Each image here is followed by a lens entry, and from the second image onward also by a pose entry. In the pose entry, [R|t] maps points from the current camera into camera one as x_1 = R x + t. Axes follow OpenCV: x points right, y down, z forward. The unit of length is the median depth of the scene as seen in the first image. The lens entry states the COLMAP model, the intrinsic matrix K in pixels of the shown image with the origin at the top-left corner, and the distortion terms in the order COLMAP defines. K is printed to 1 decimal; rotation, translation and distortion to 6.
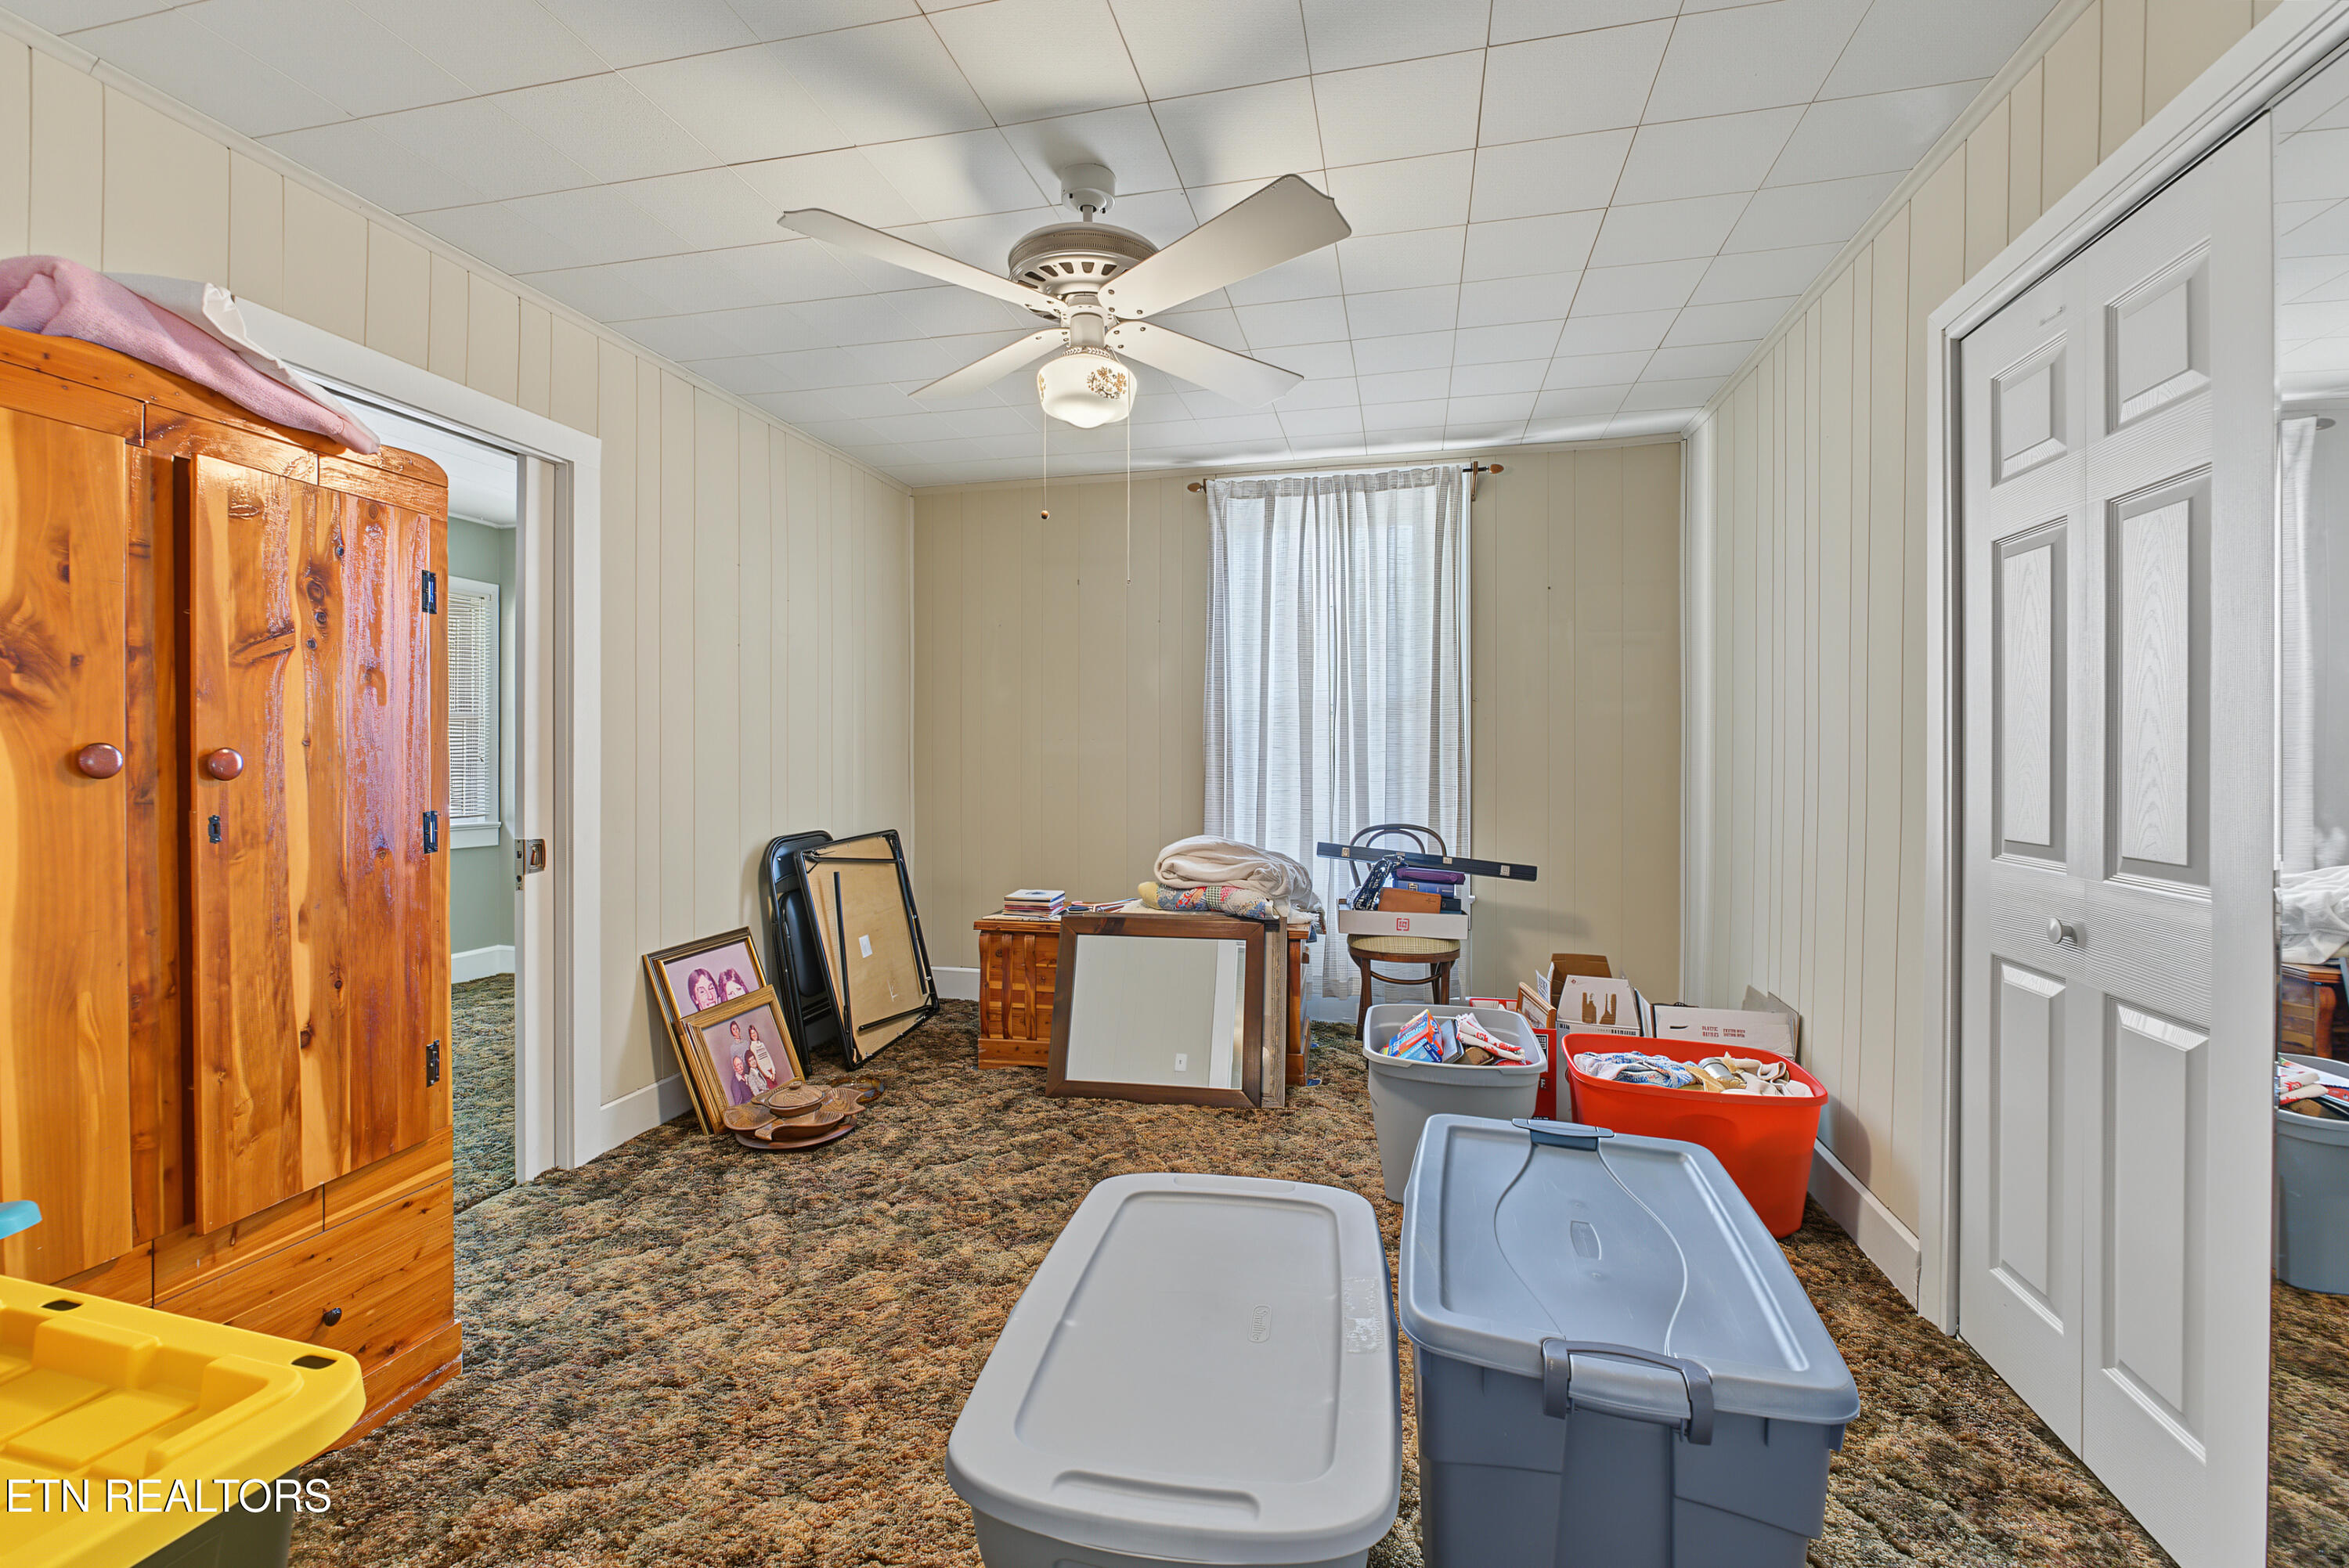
lens RADIAL K [[1007.2, 0, 1182.6], [0, 1007.2, 781.1], [0, 0, 1]] dist [-0.014916, 0.000167]
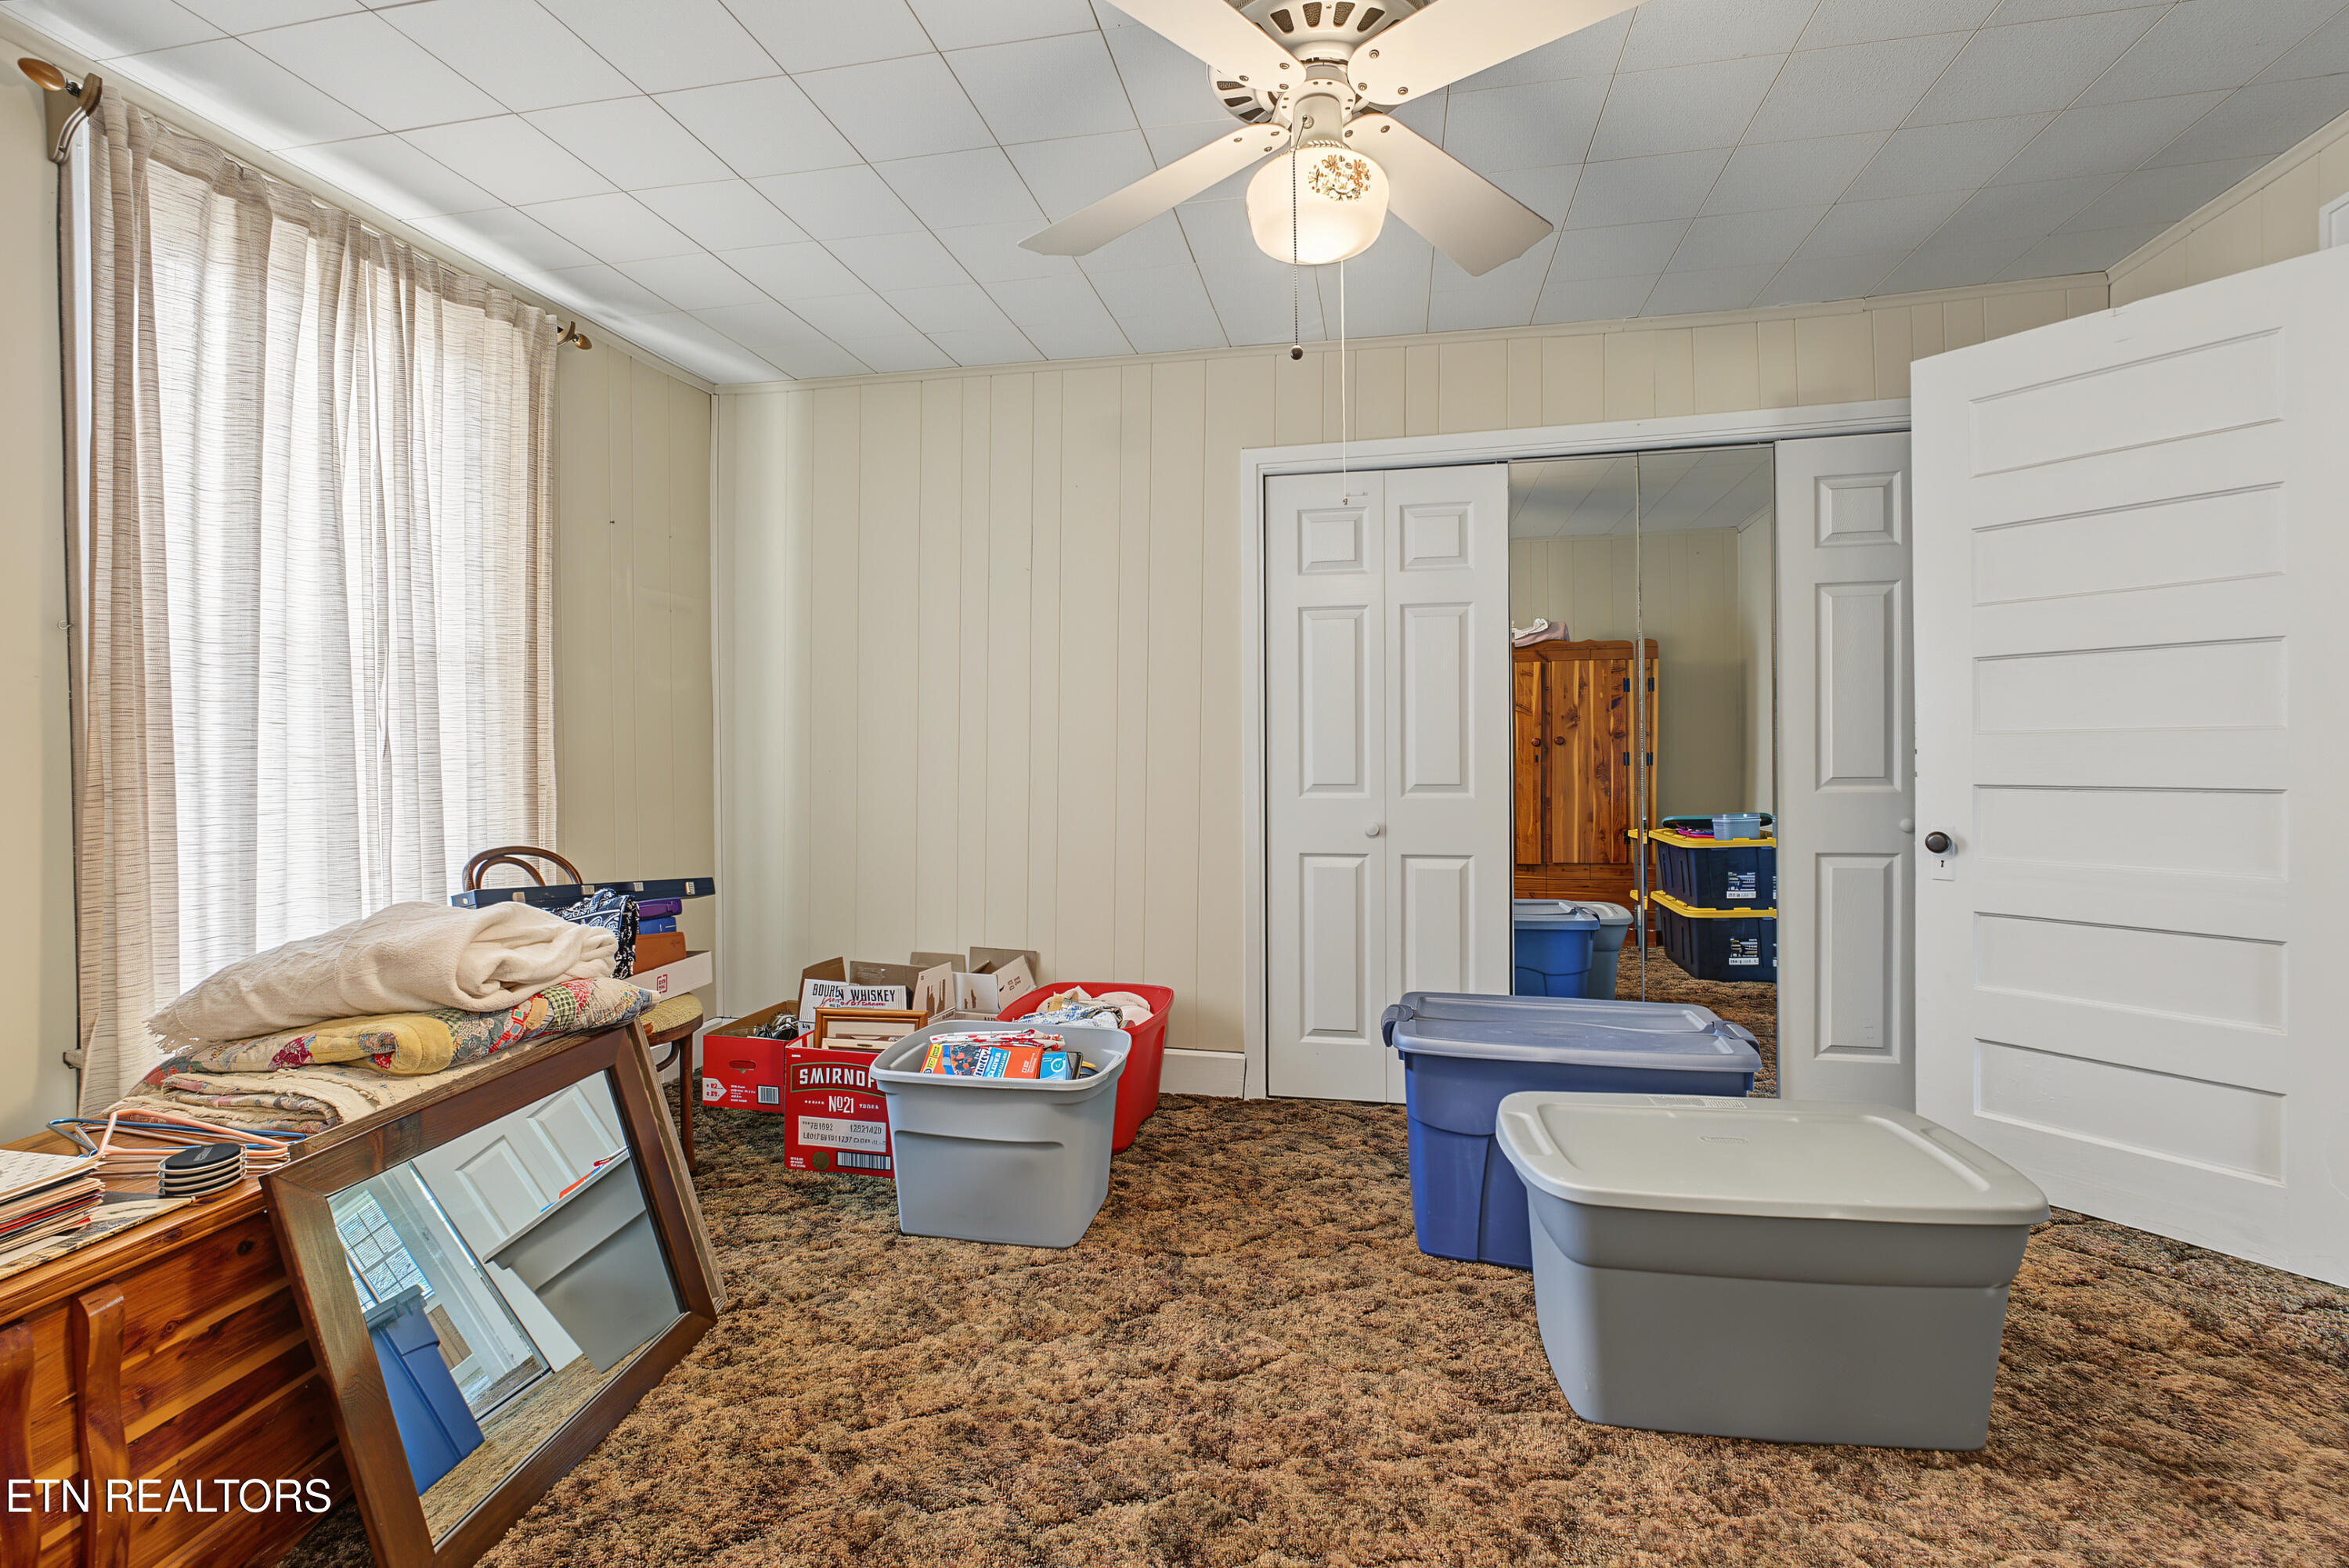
lens RADIAL K [[1035.3, 0, 1159.3], [0, 1035.3, 772.1], [0, 0, 1]] dist [-0.010992, 0.000108]
pose [[-0.013771, -0.027187, 0.999535, -0.444457], [0.017254, 0.999475, 0.027423, -0.015058], [-0.999756, 0.017623, -0.013295, 0.601569]]
